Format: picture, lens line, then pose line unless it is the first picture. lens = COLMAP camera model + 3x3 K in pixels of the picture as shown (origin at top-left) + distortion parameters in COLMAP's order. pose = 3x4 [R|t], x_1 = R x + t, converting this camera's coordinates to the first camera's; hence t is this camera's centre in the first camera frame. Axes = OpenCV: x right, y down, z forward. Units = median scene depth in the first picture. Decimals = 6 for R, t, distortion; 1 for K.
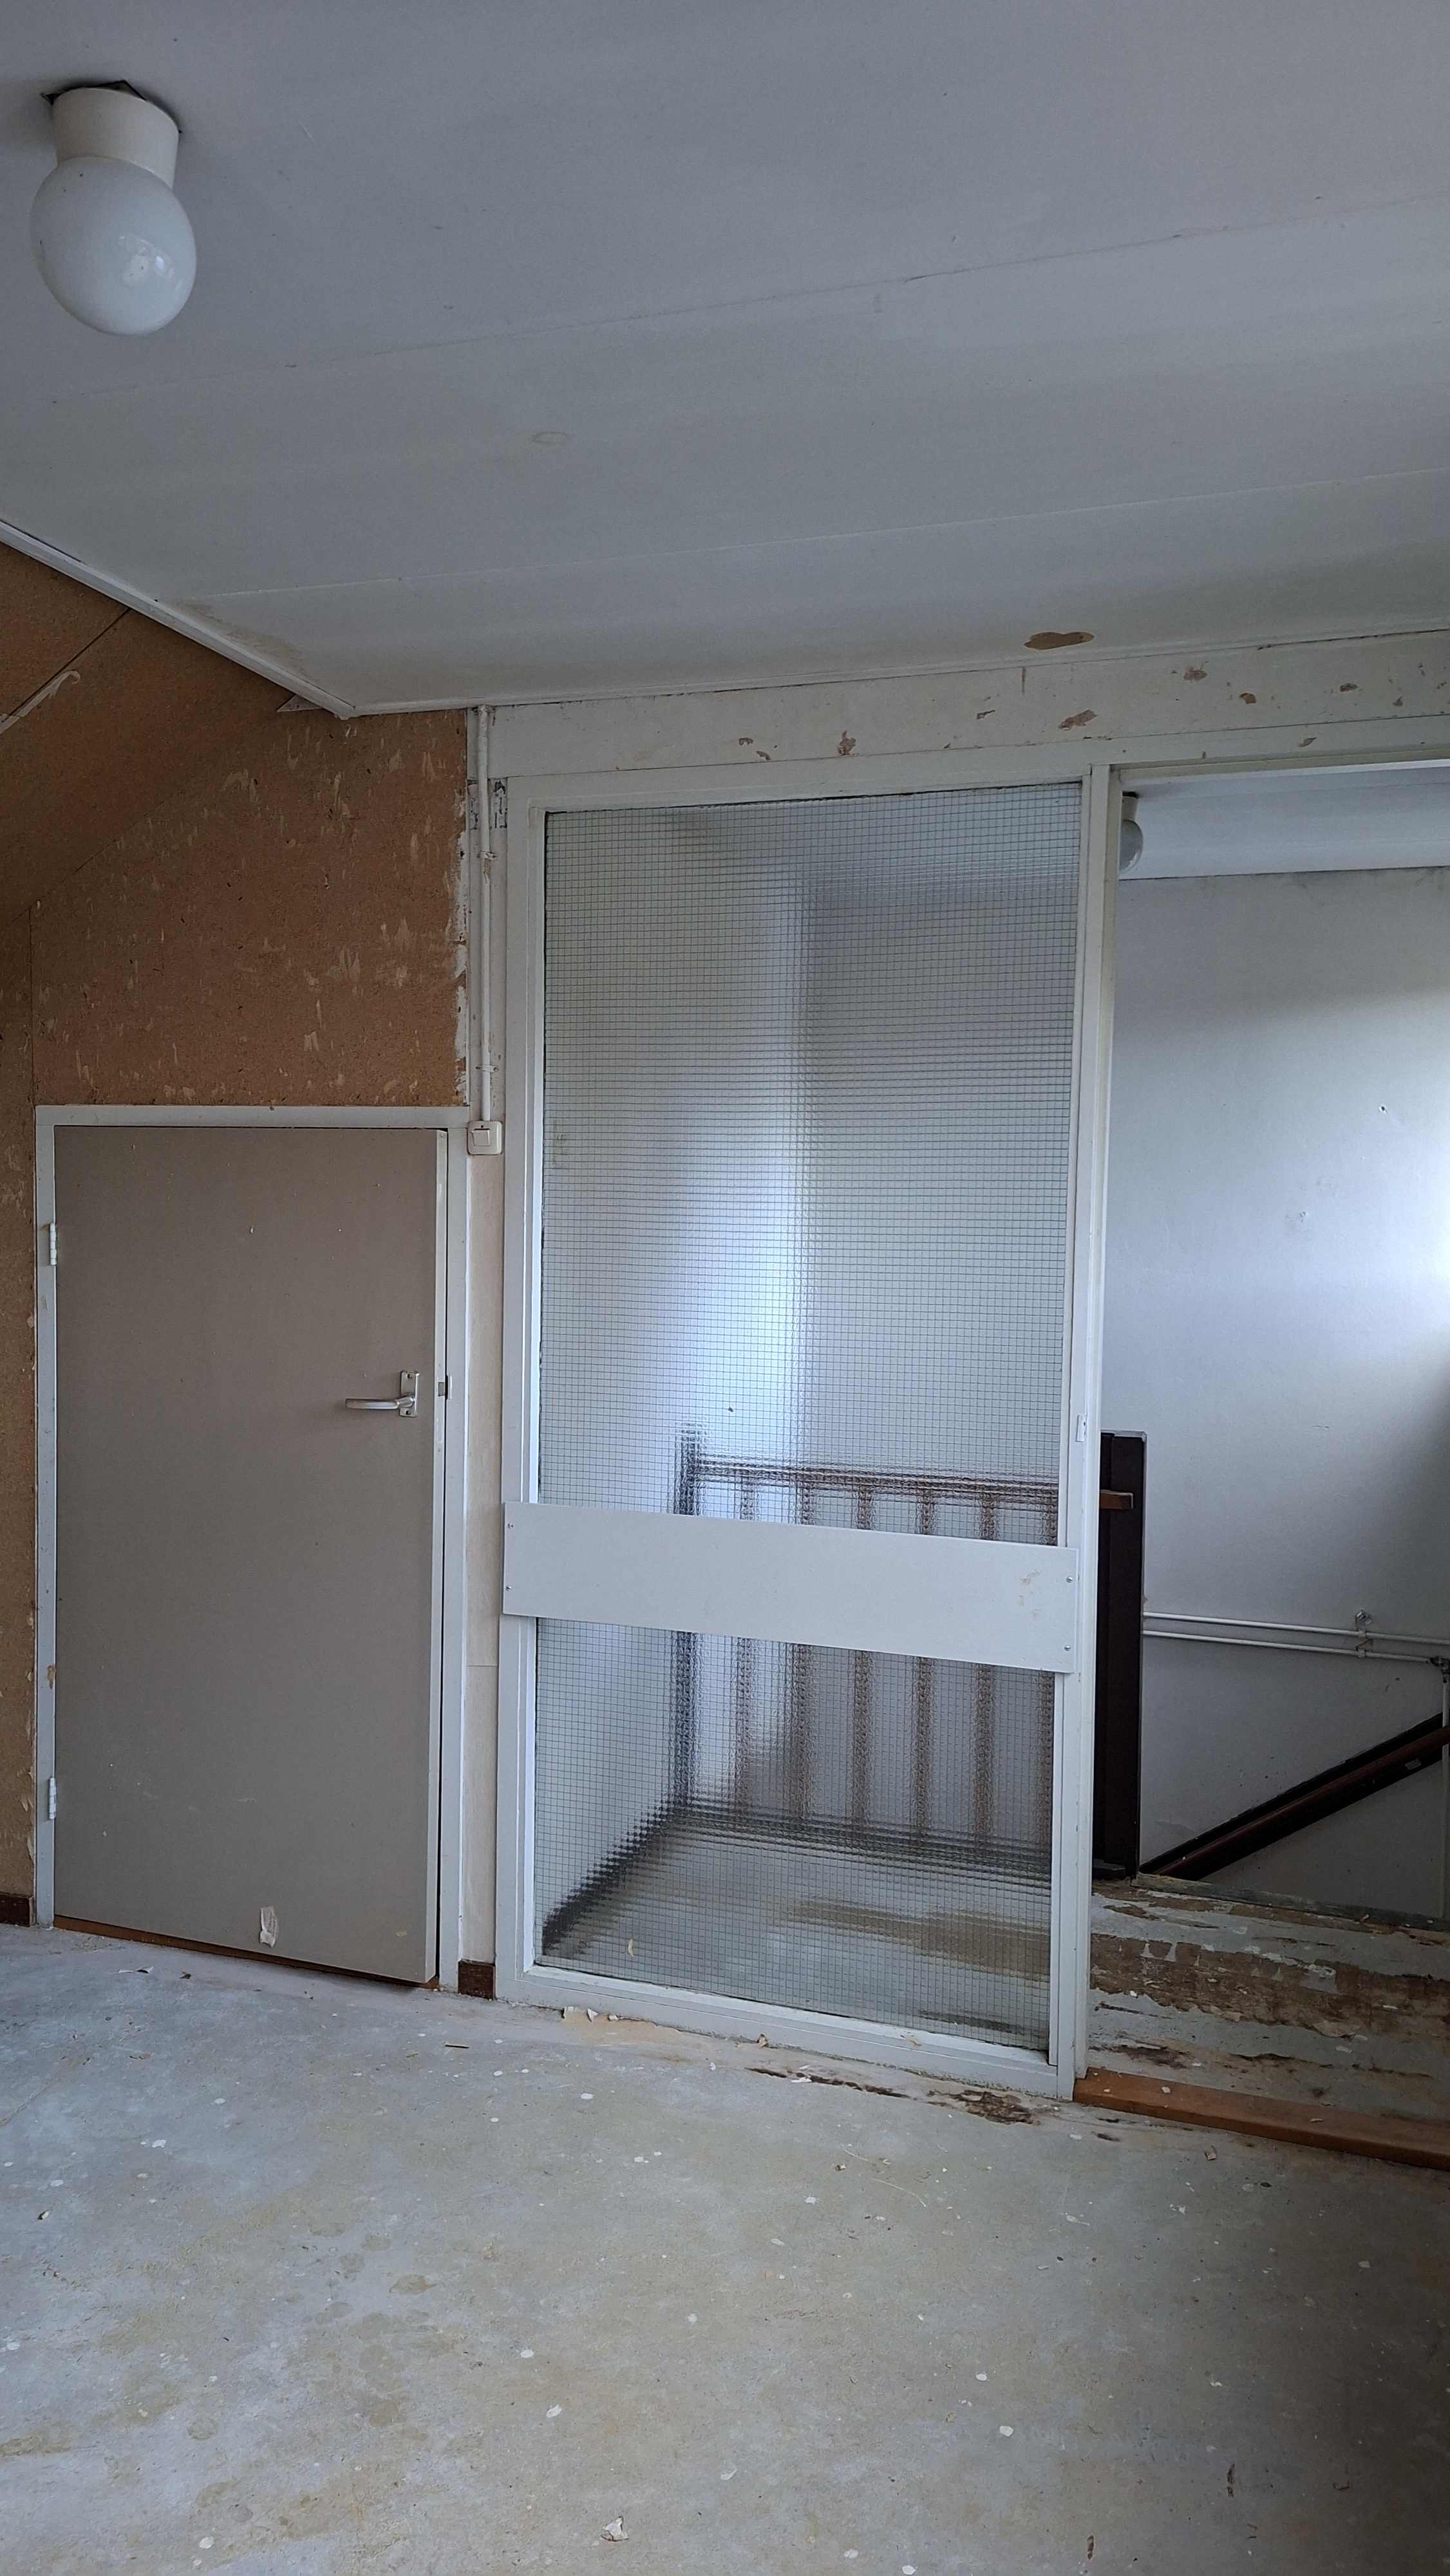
lens RADIAL K [[1755.5, 0, 725.0], [0, 1755.5, 1288.0], [0, 0, 1]] dist [0.093173, -0.088414]
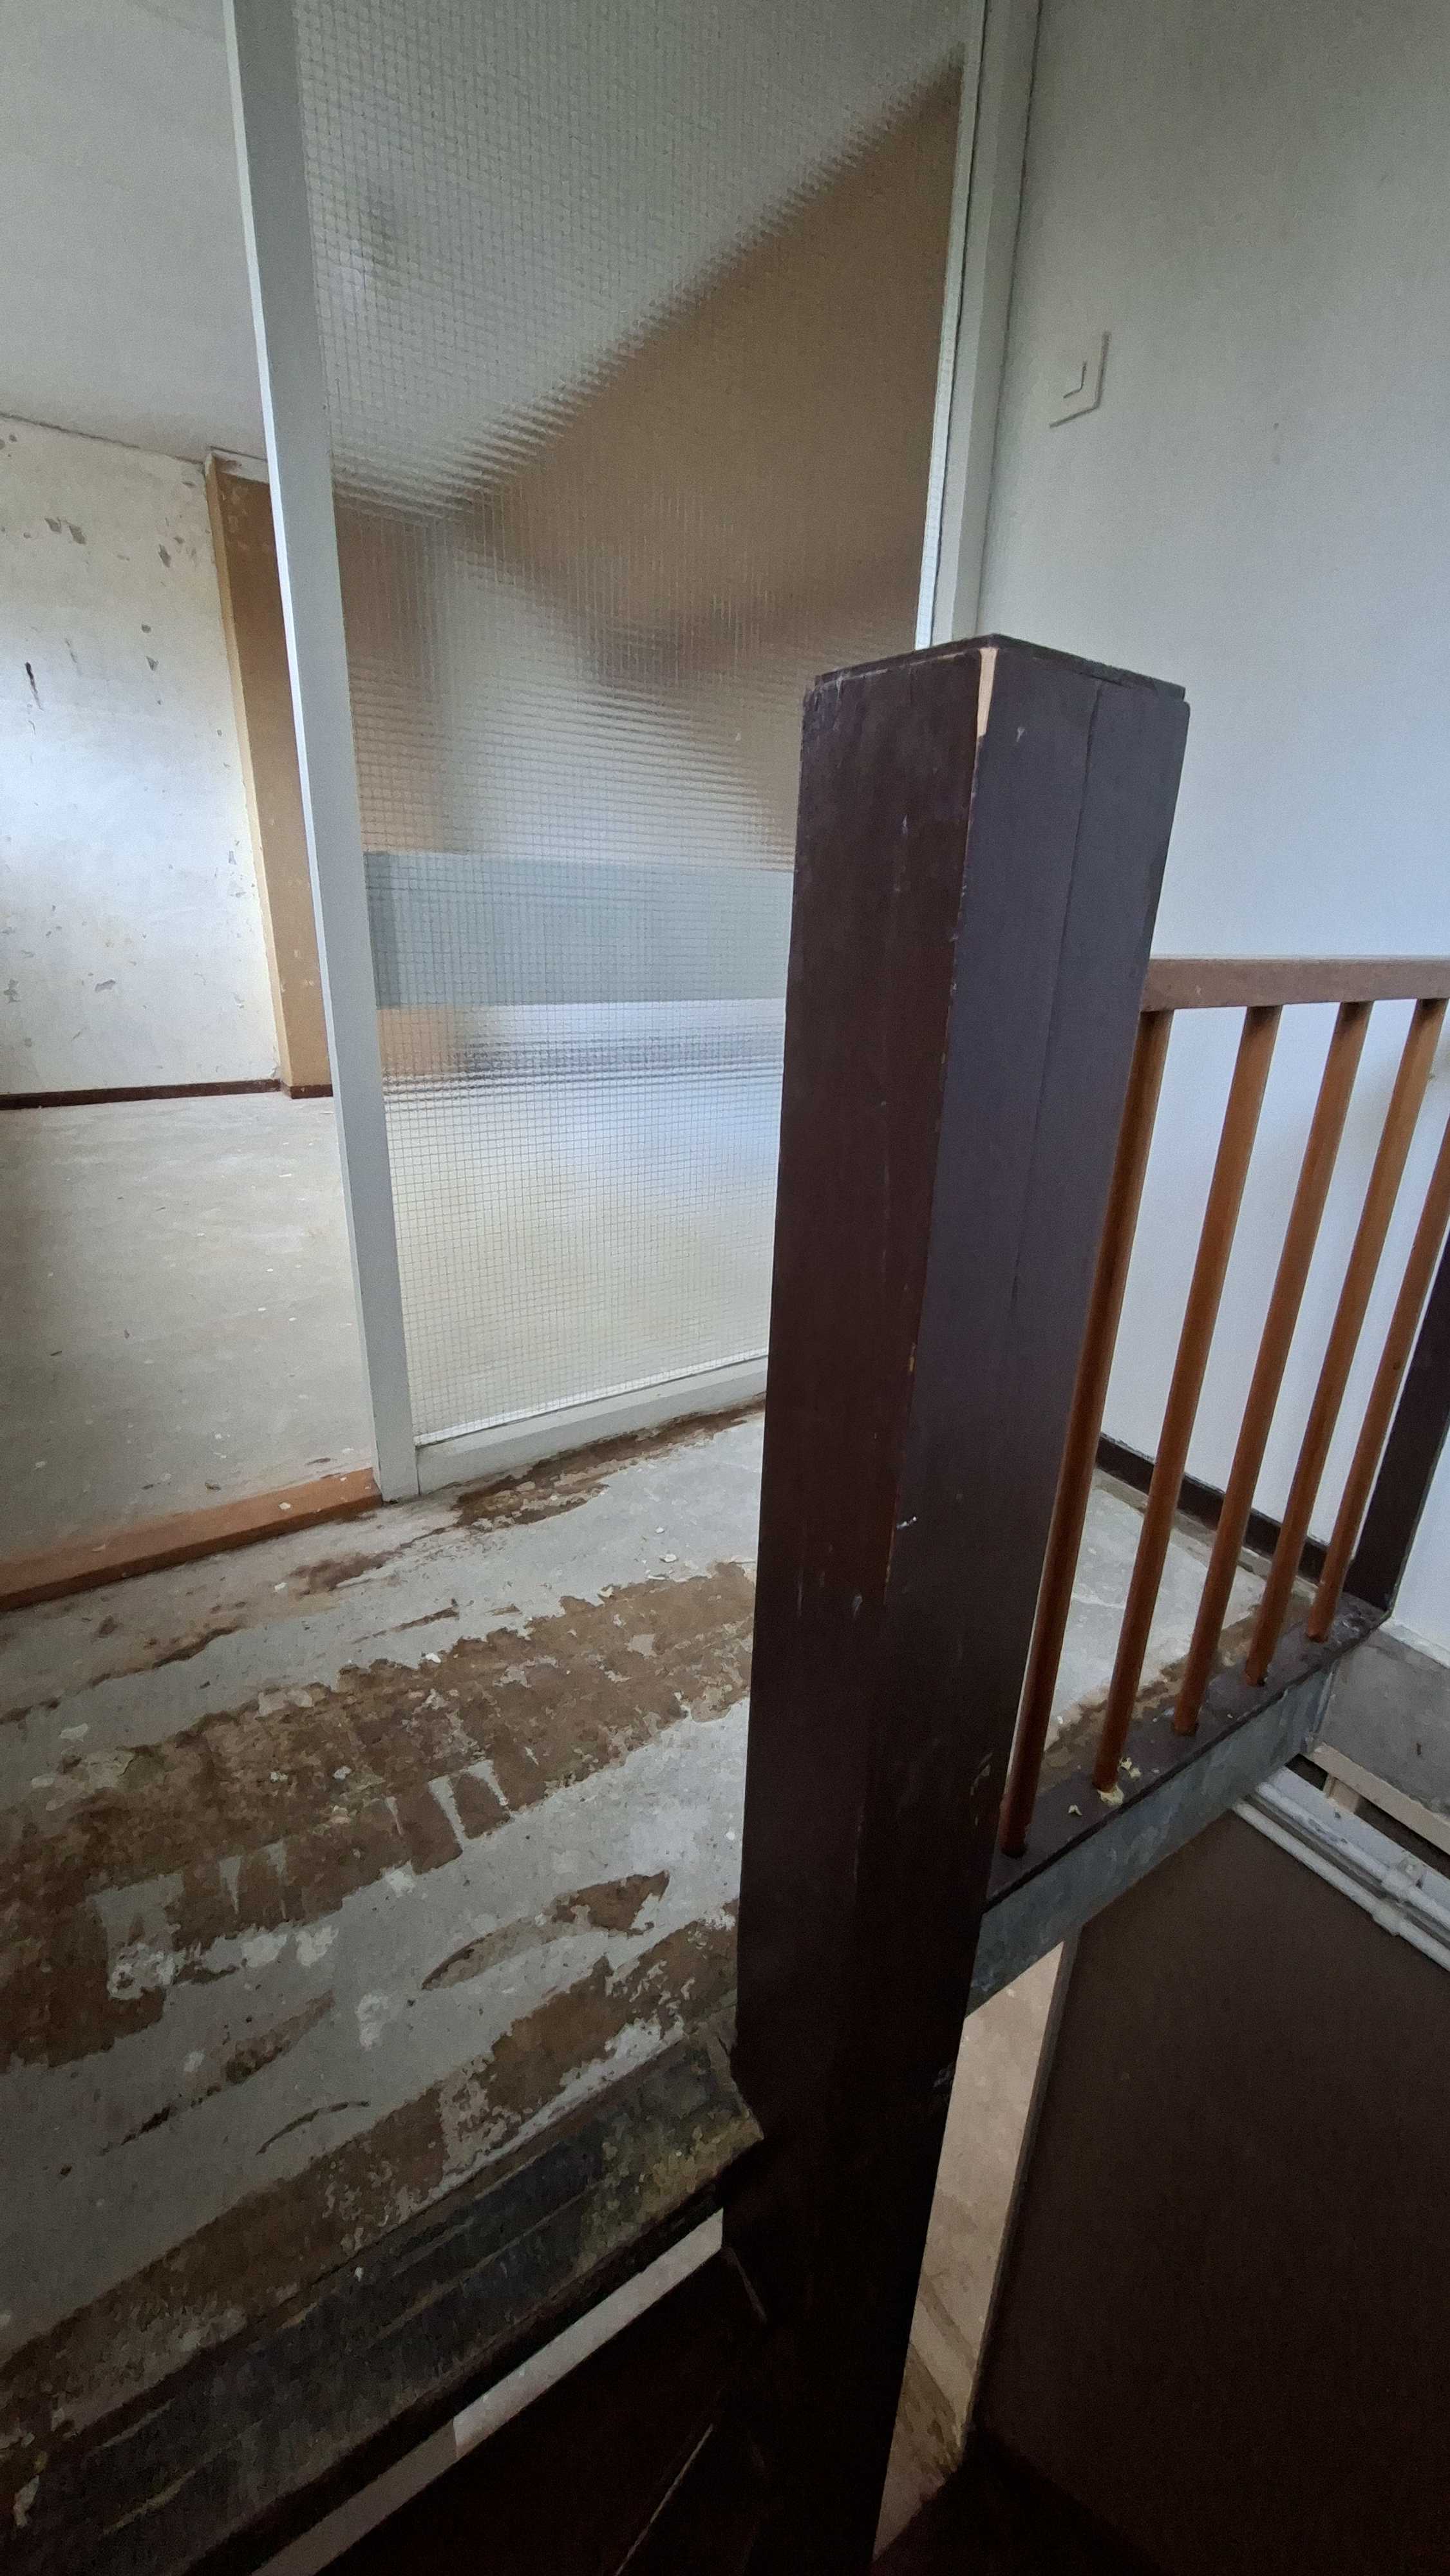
lens RADIAL K [[1003.4, 0, 732.8], [0, 1003.4, 1271.5], [0, 0, 1]] dist [-0.002439, -0.000194]
pose [[-0.610007, 0.236627, -0.756240, 0.409821], [-0.083997, 0.929684, 0.358653, 0.124803], [0.787932, 0.282303, -0.547238, 1.259268]]
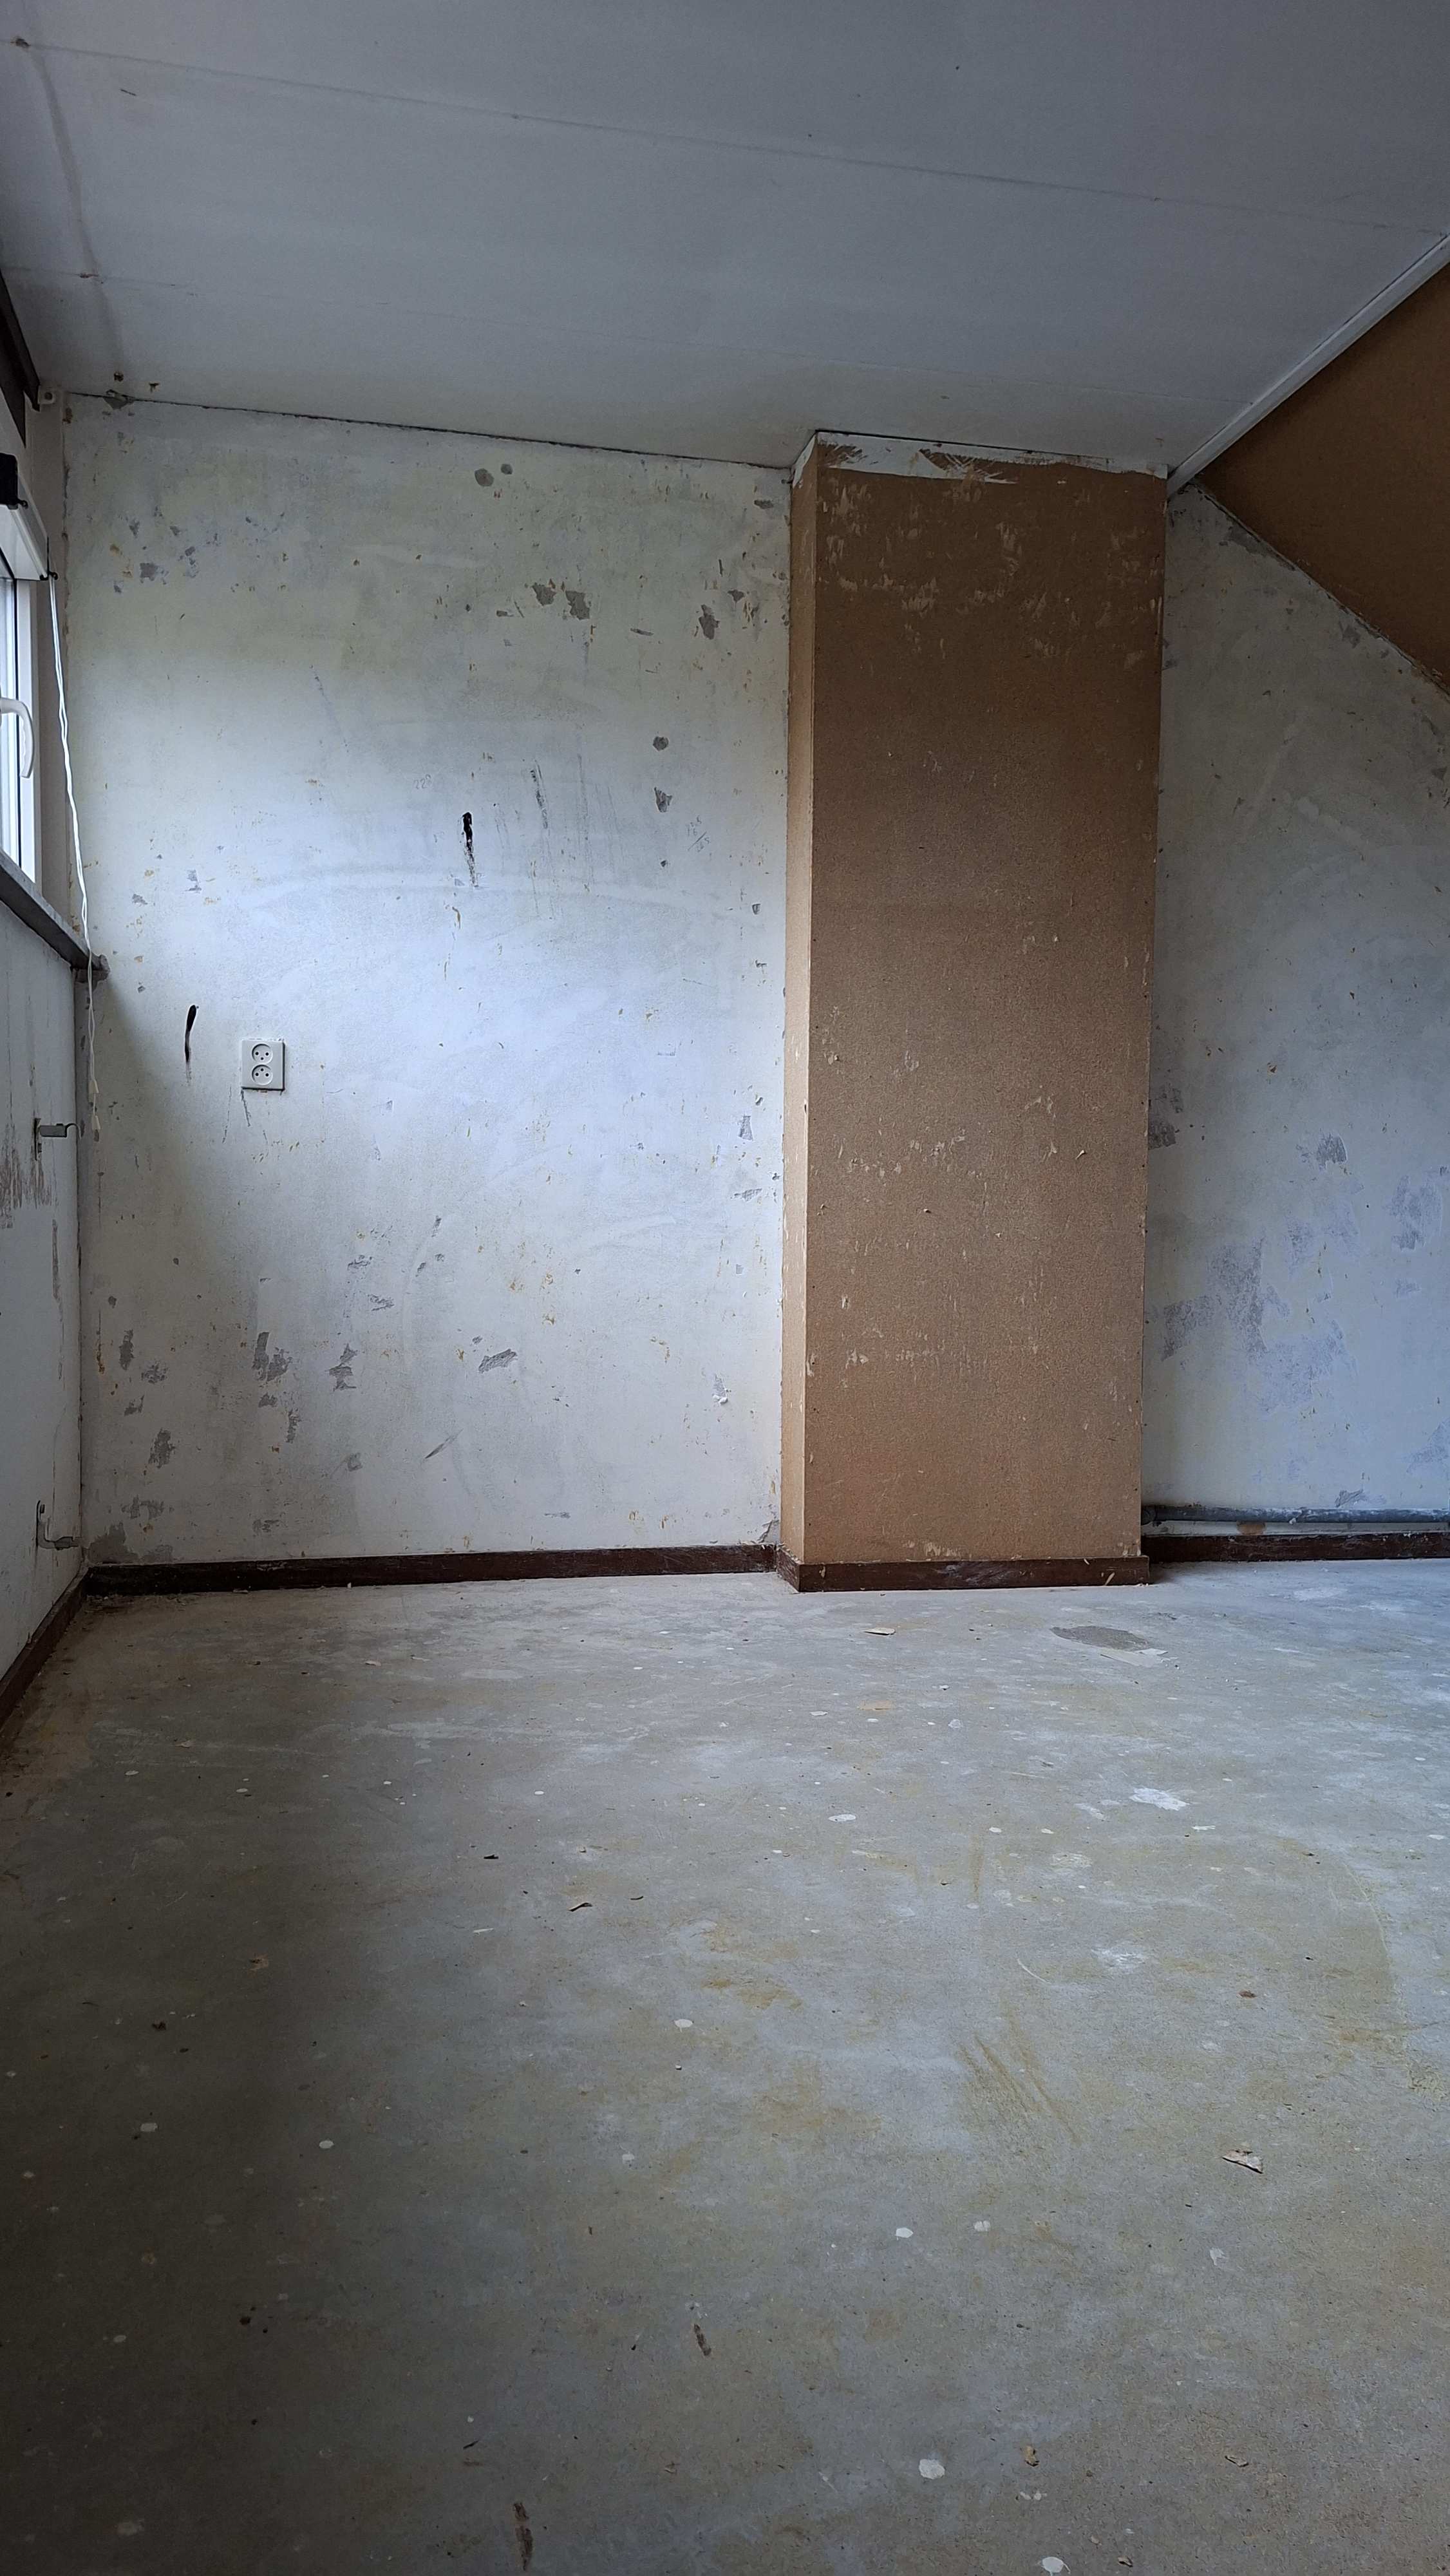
lens RADIAL K [[1755.5, 0, 725.0], [0, 1755.5, 1288.0], [0, 0, 1]] dist [0.093173, -0.088414]
pose [[-0.860836, -0.003968, -0.508867, 0.310923], [-0.052012, 0.995419, 0.080226, 0.161744], [0.506217, 0.095528, -0.857099, 0.900344]]
